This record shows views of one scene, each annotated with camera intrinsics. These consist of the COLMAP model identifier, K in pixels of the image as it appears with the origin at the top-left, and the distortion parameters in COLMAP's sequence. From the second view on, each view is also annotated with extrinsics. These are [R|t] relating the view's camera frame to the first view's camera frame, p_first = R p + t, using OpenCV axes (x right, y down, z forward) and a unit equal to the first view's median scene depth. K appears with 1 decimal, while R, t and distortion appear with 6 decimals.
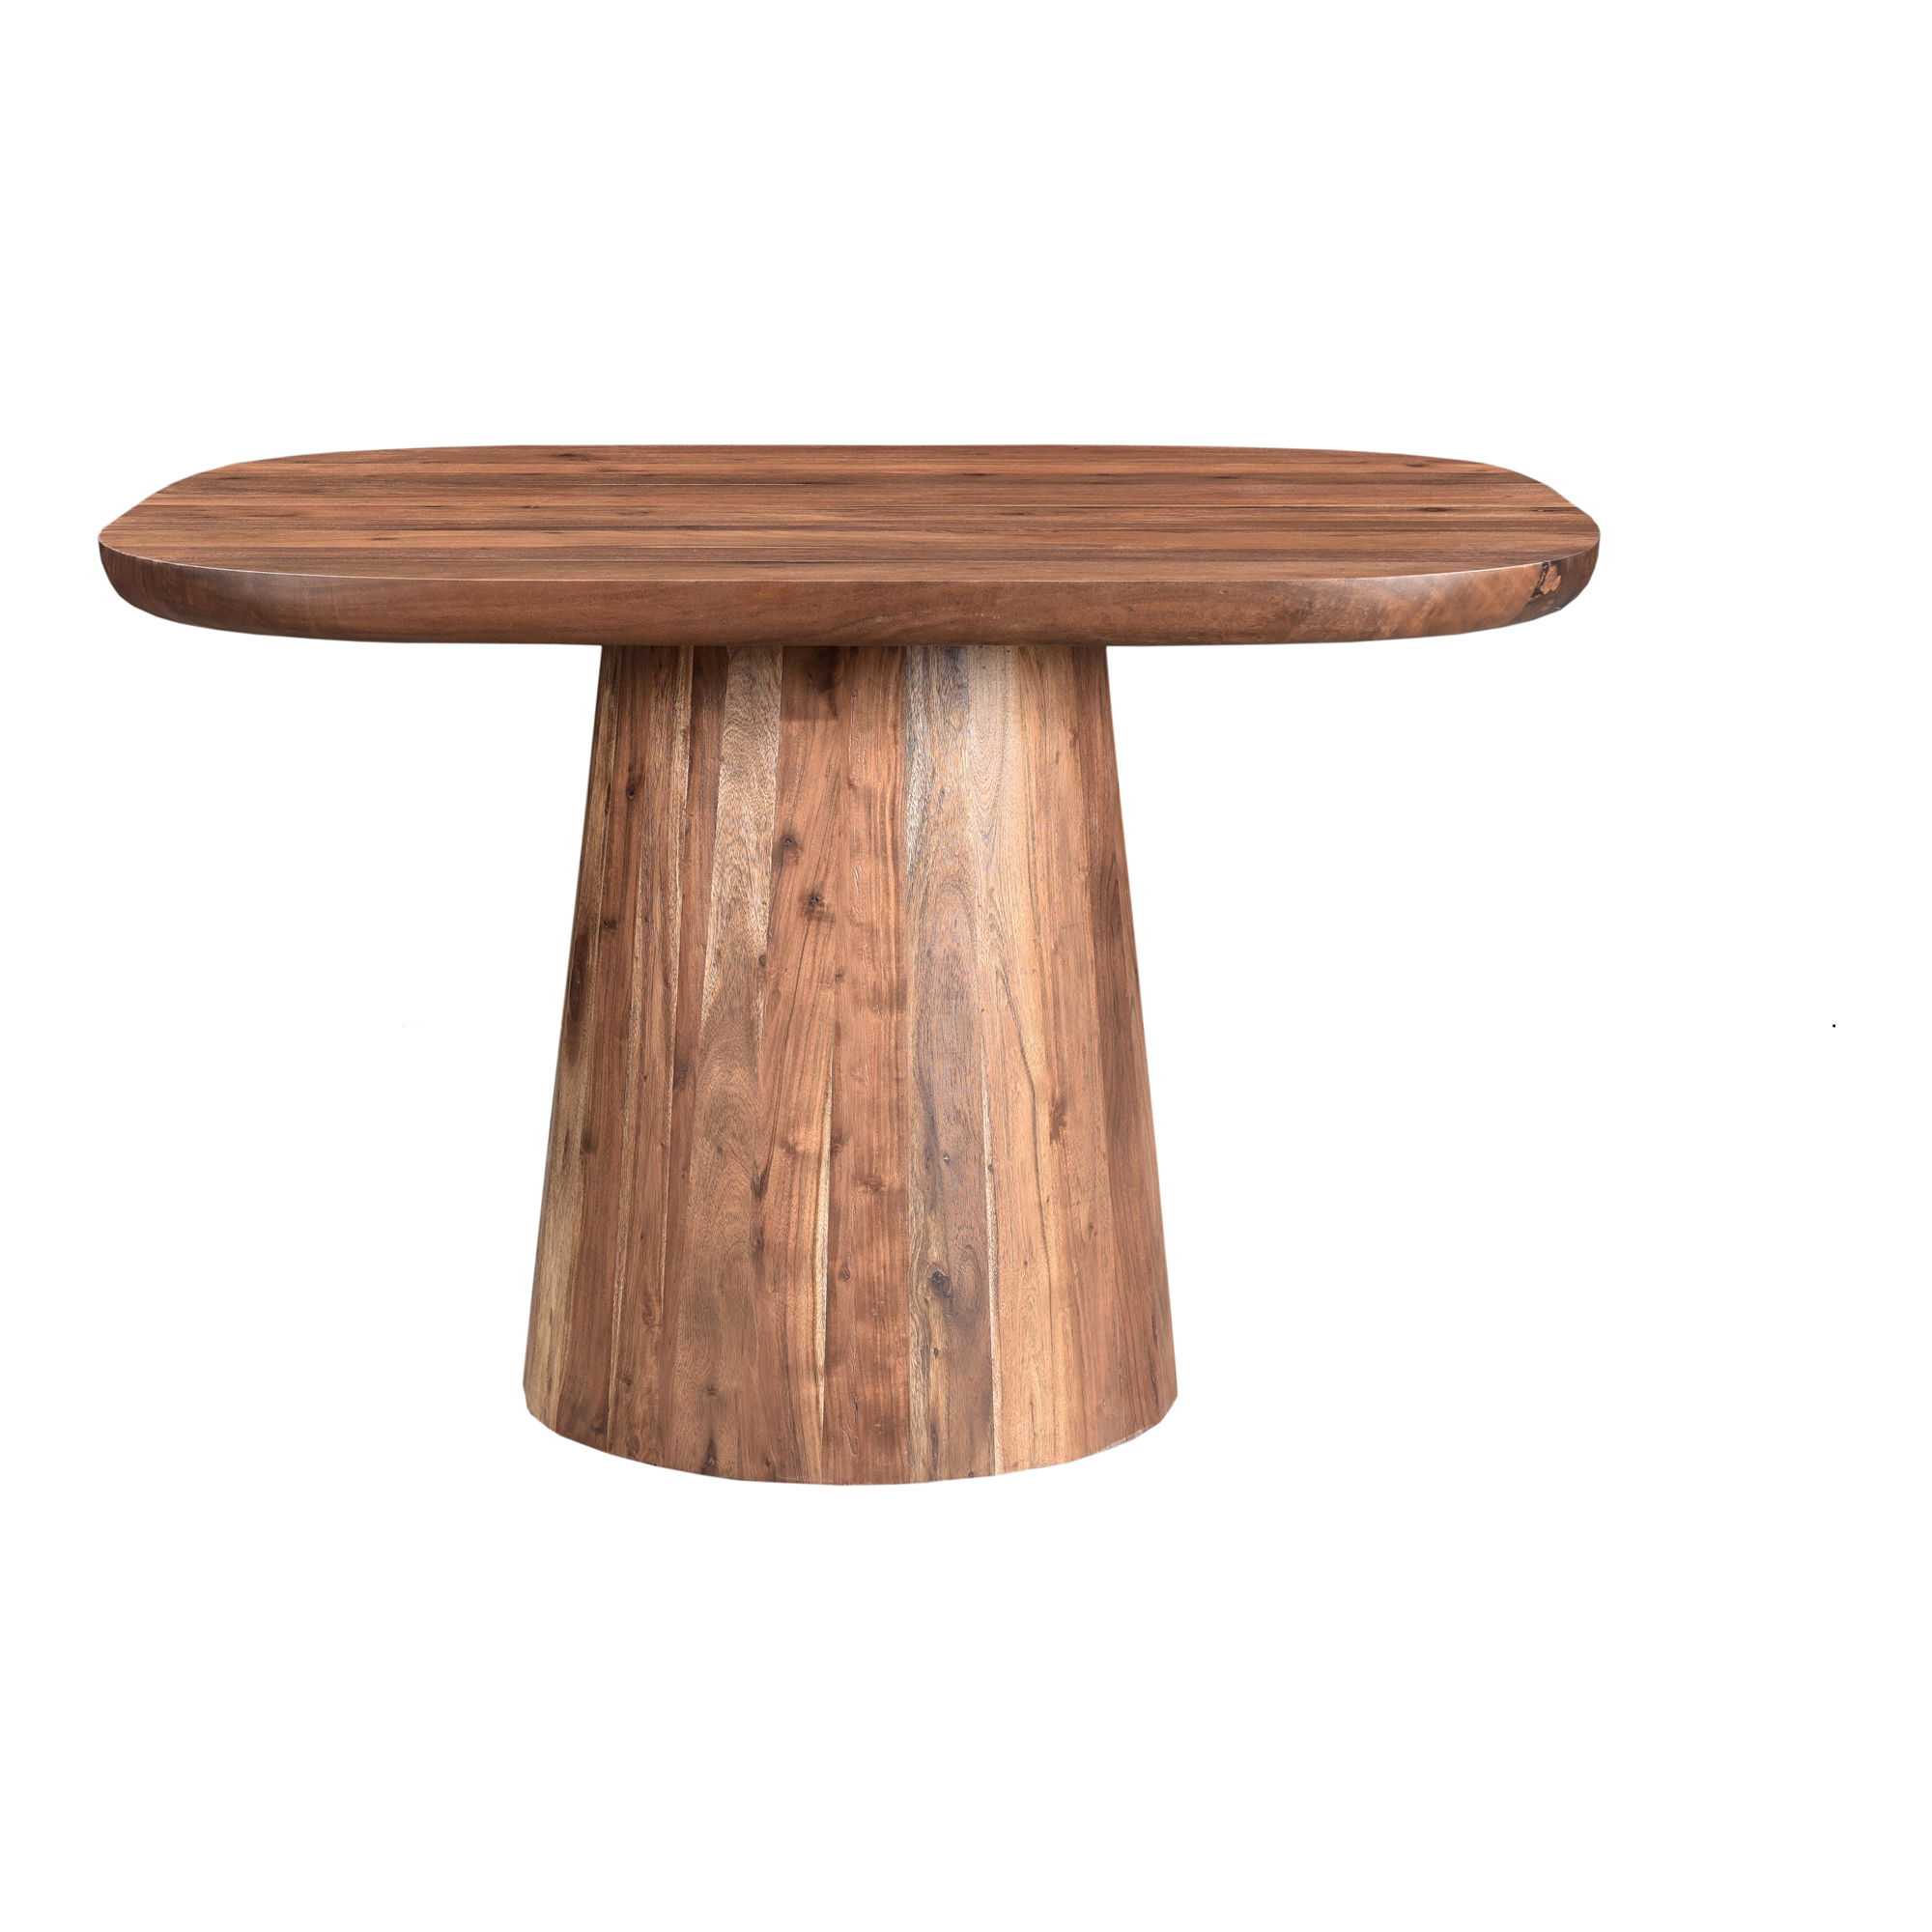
lens RADIAL K [[4370.4, 0, 921.8], [0, 4370.4, 970.5], [0, 0, 1]] dist [0.043515, 0.000000]
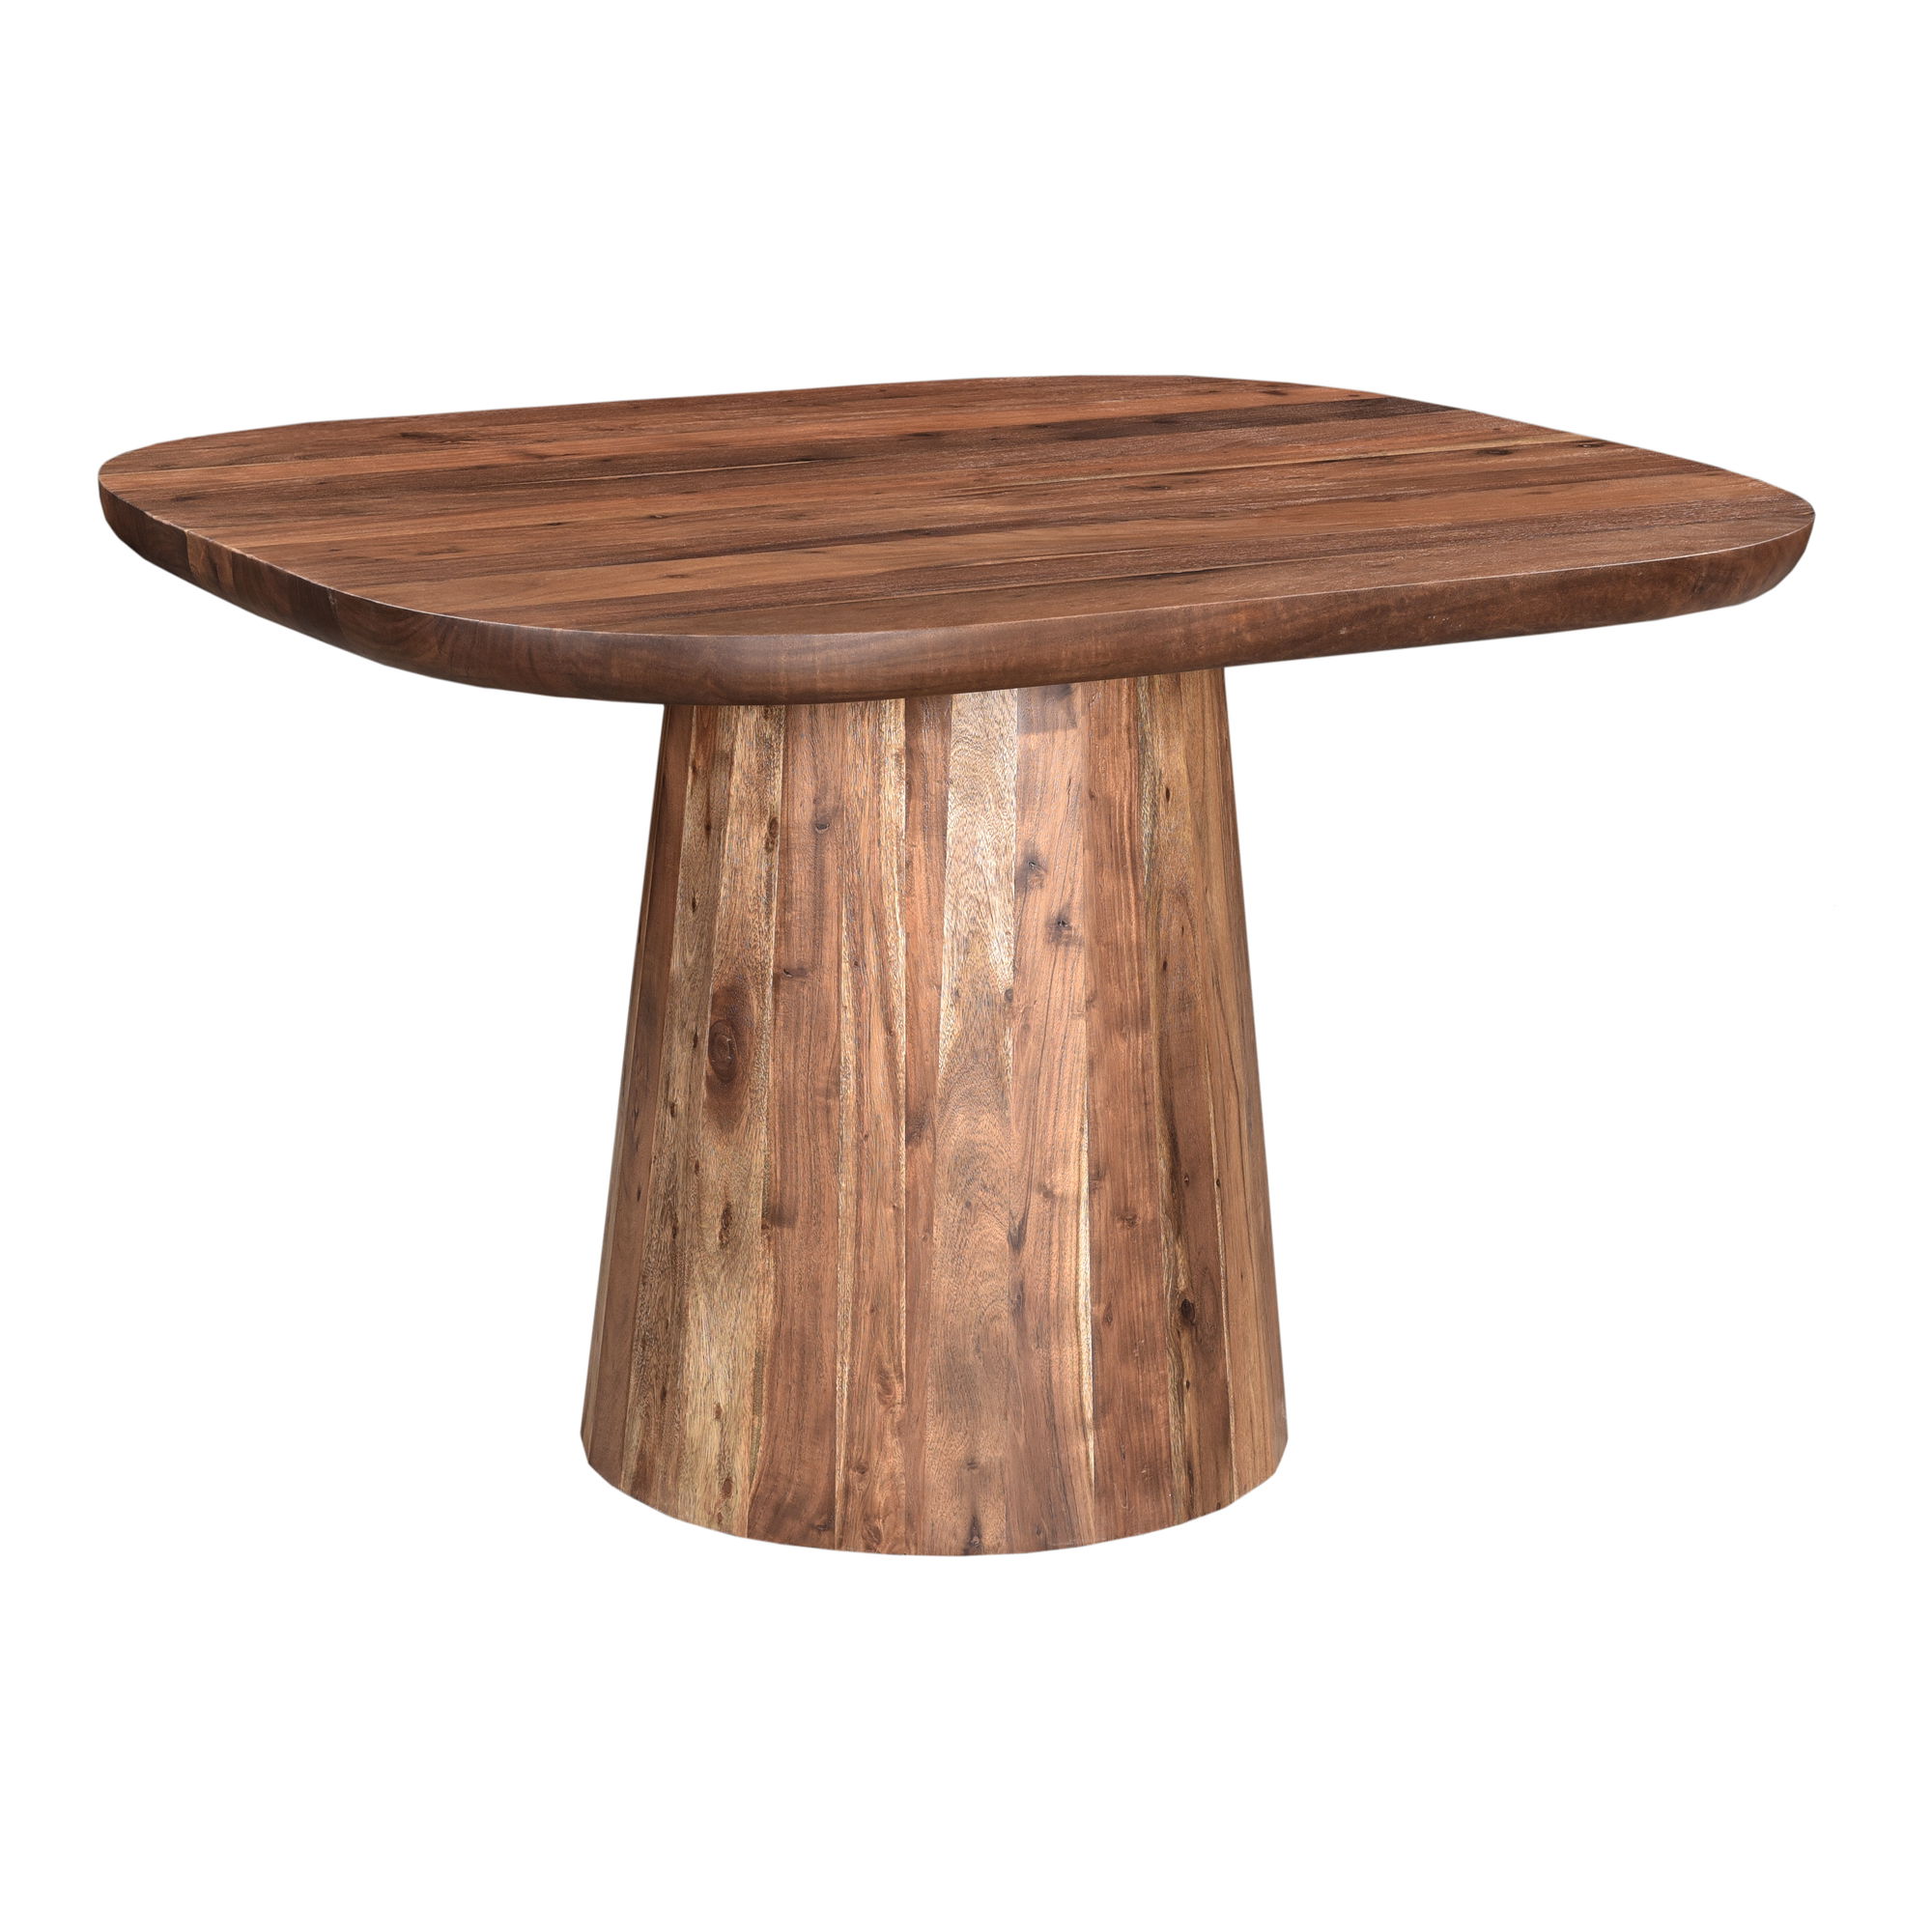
lens RADIAL K [[4786.6, 0, 965.2], [0, 4786.6, 965.0], [0, 0, 1]] dist [0.086515, 0.000000]
pose [[0.873079, -0.117181, 0.473288, -0.517945], [0.094544, 0.992954, 0.071438, -0.080985], [-0.478324, -0.017625, 0.878007, 0.117957]]
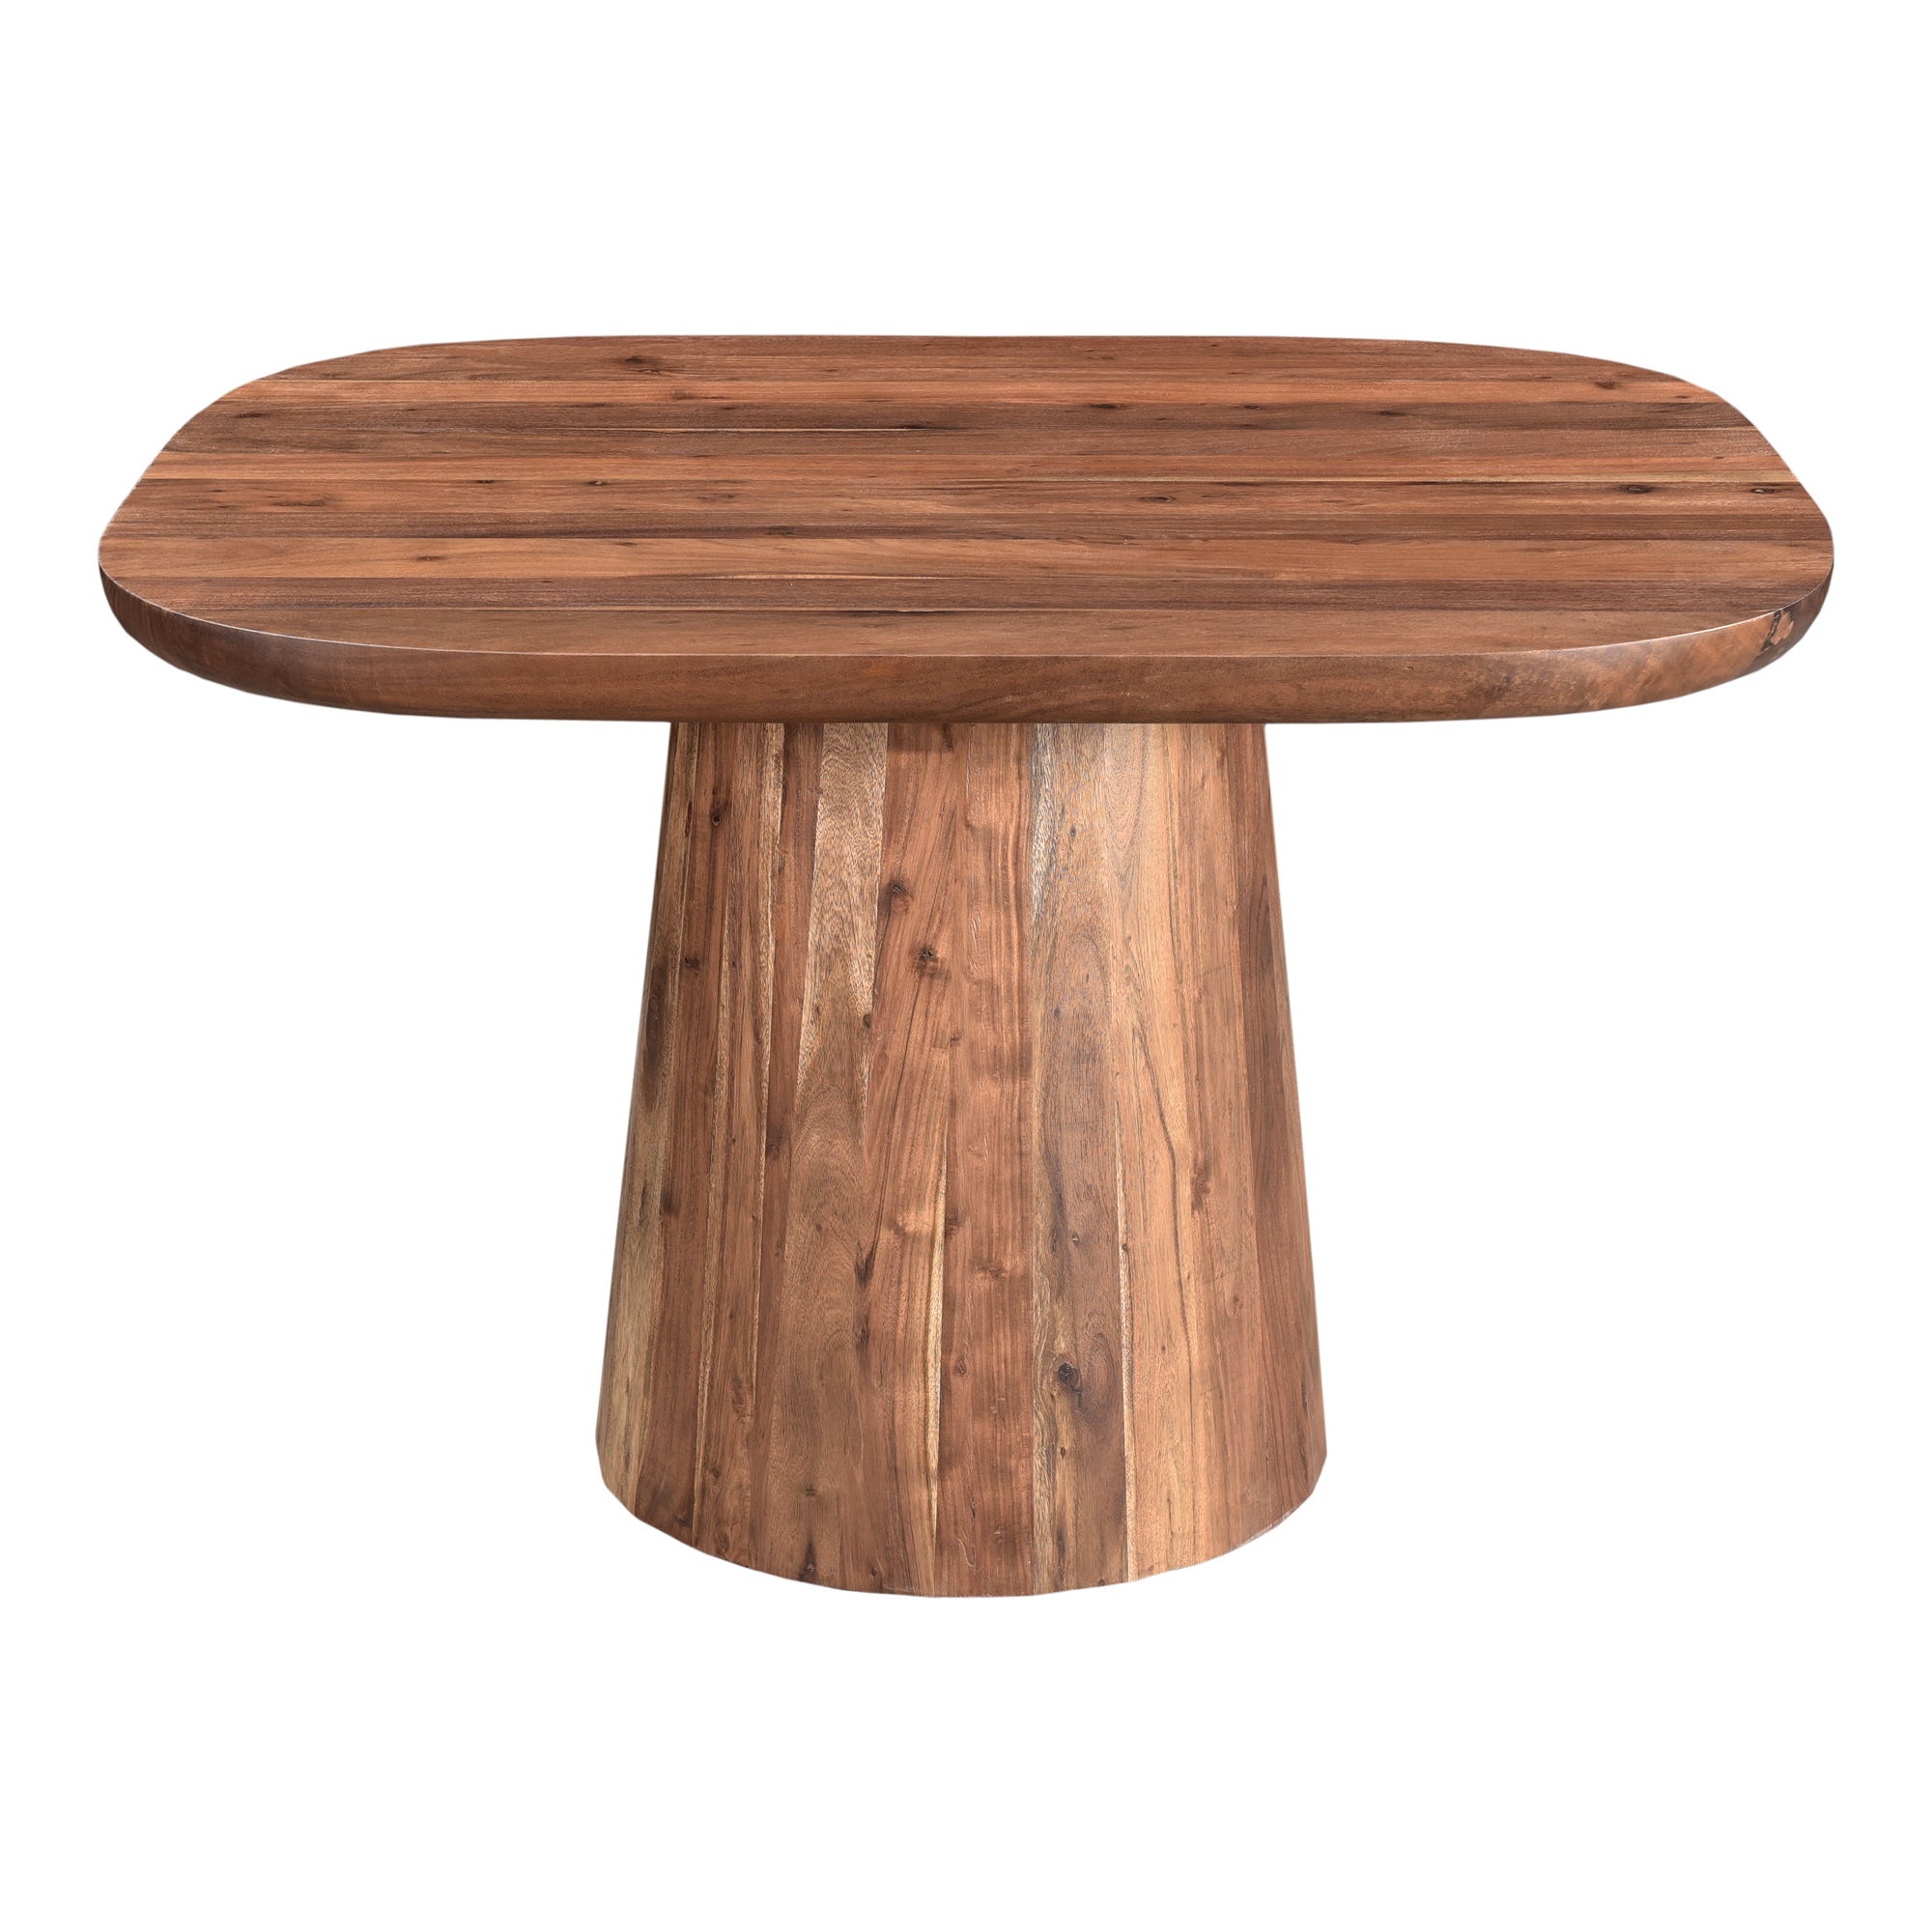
lens RADIAL K [[4540.3, 0, 1020.9], [0, 4540.3, 991.3], [0, 0, 1]] dist [0.057922, 0.000000]
pose [[0.999956, 0.000567, 0.009413, -0.014069], [-0.001696, 0.992721, 0.120423, -0.117269], [-0.009276, -0.120433, 0.992678, 0.093796]]
